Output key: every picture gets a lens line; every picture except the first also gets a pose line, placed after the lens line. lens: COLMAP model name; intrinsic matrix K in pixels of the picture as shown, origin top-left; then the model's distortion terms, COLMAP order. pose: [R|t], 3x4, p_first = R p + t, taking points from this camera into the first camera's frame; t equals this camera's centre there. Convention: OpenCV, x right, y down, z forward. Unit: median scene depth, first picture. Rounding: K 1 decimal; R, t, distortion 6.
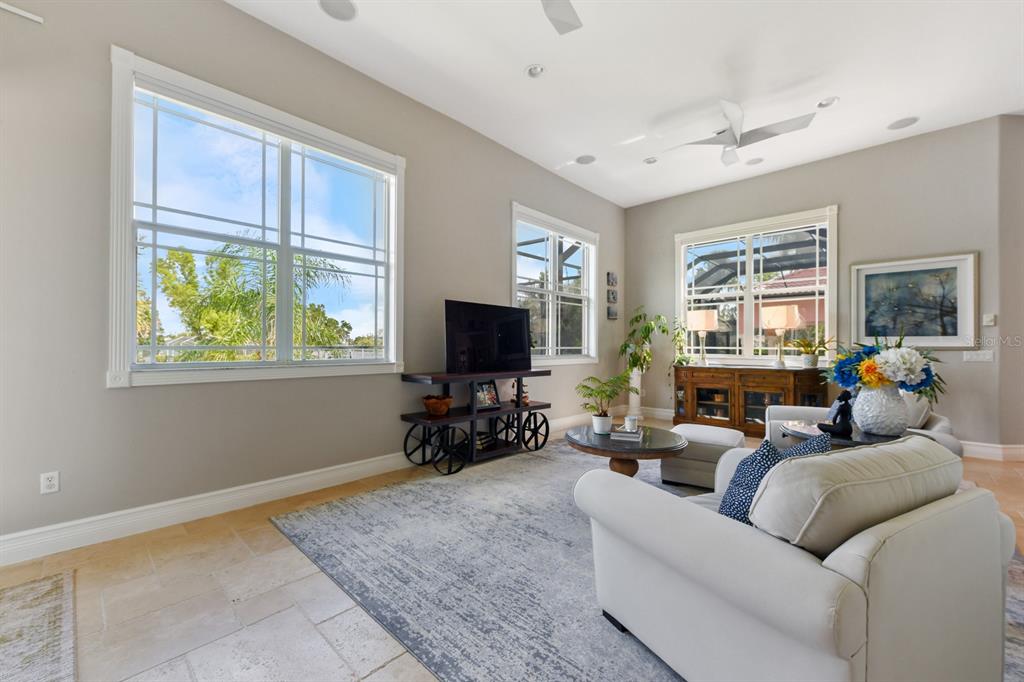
lens RADIAL K [[410.4, 0, 509.4], [0, 410.4, 346.0], [0, 0, 1]] dist [0.009221, -0.000039]
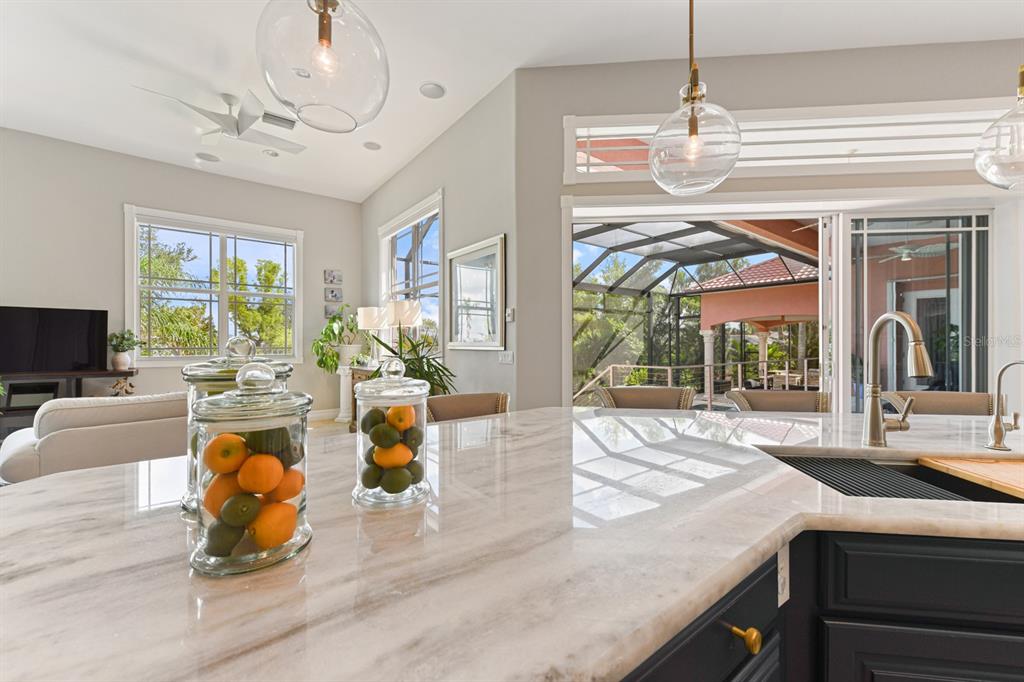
lens RADIAL K [[410.4, 0, 509.4], [0, 410.4, 346.0], [0, 0, 1]] dist [0.009221, -0.000039]
pose [[0.987514, -0.004105, -0.157479, 1.192102], [0.004624, 0.999985, 0.002929, -0.000114], [0.157465, -0.003620, 0.987518, 0.147516]]
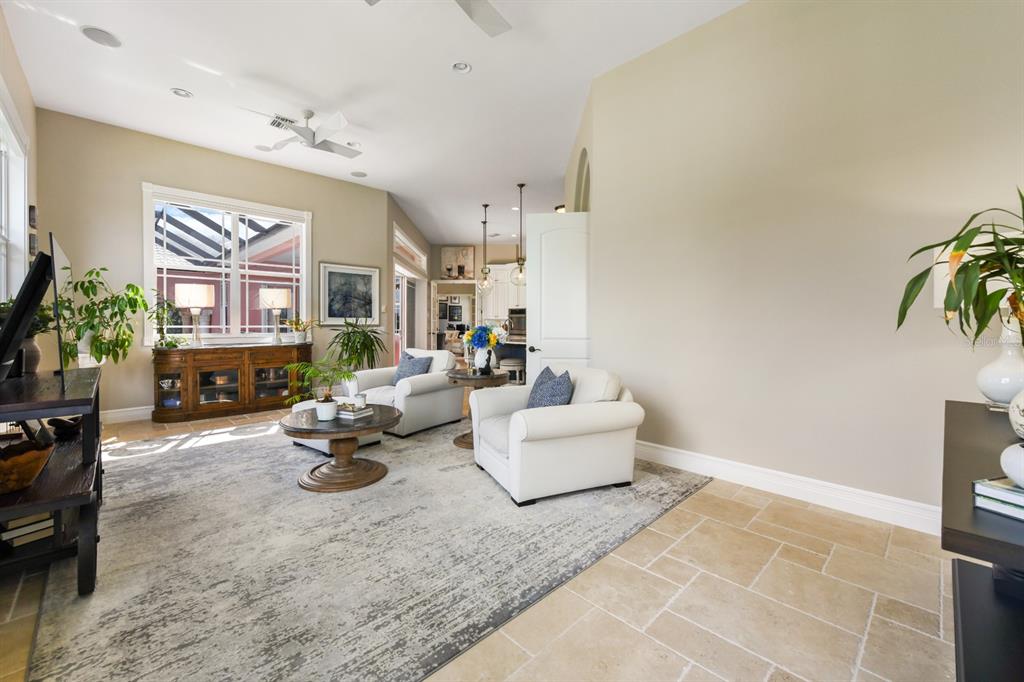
lens RADIAL K [[413.7, 0, 506.7], [0, 413.7, 330.2], [0, 0, 1]] dist [0.001111, 0.000004]
pose [[0.047096, -0.020509, 0.998680, -0.499679], [-0.000834, 0.999788, 0.020571, -0.009154], [-0.998890, -0.001801, 0.047069, 0.383722]]
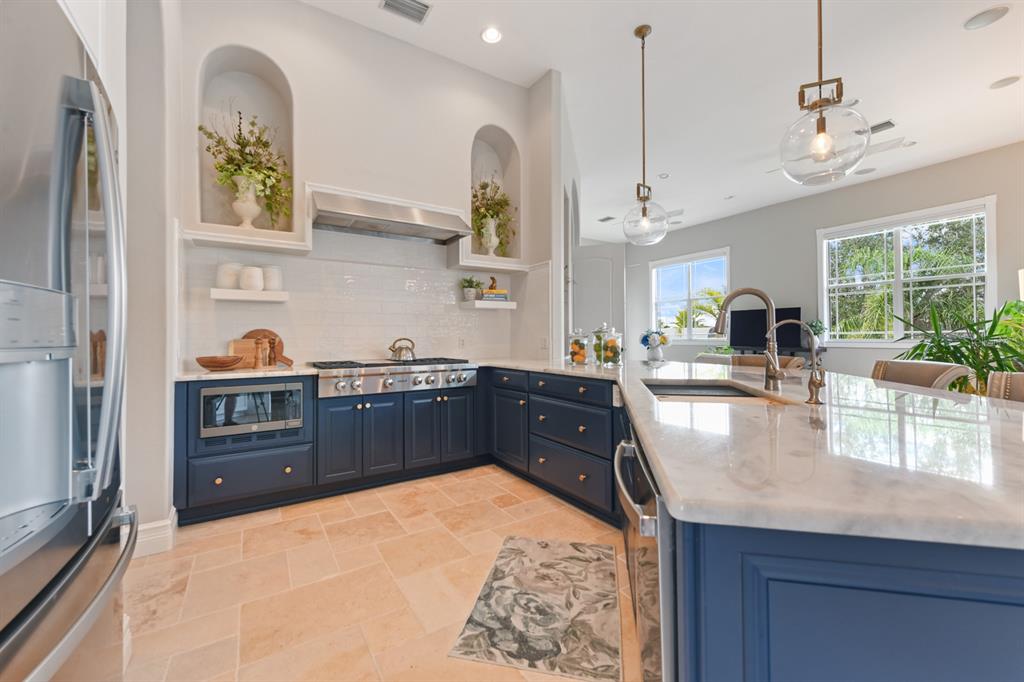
lens RADIAL K [[403.9, 0, 507.6], [0, 403.9, 333.6], [0, 0, 1]] dist [0.009246, 0.000143]
pose [[-0.245017, -0.011116, -0.969455, 1.753982], [0.005637, 0.999901, -0.012889, 0.021749], [0.969502, -0.008623, -0.244930, 0.316056]]
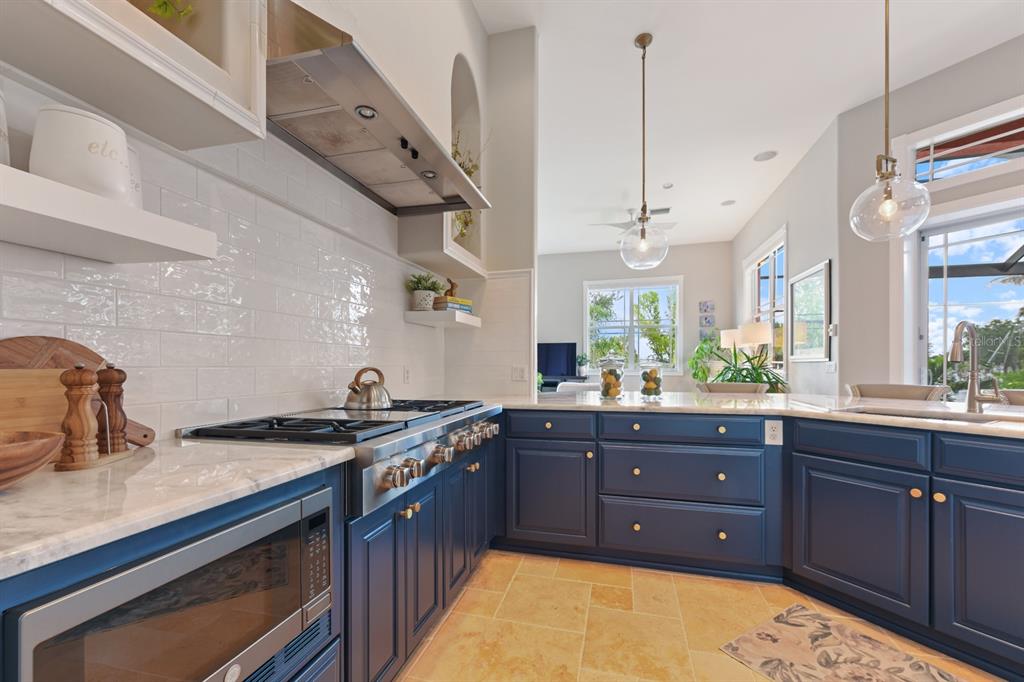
lens RADIAL K [[407.8, 0, 511.9], [0, 407.8, 366.4], [0, 0, 1]] dist [0.000859, 0.000167]
pose [[0.475036, -0.006015, -0.879946, 1.508371], [0.005513, 0.999977, -0.003859, 0.021271], [0.879949, -0.003018, 0.475058, -0.111546]]
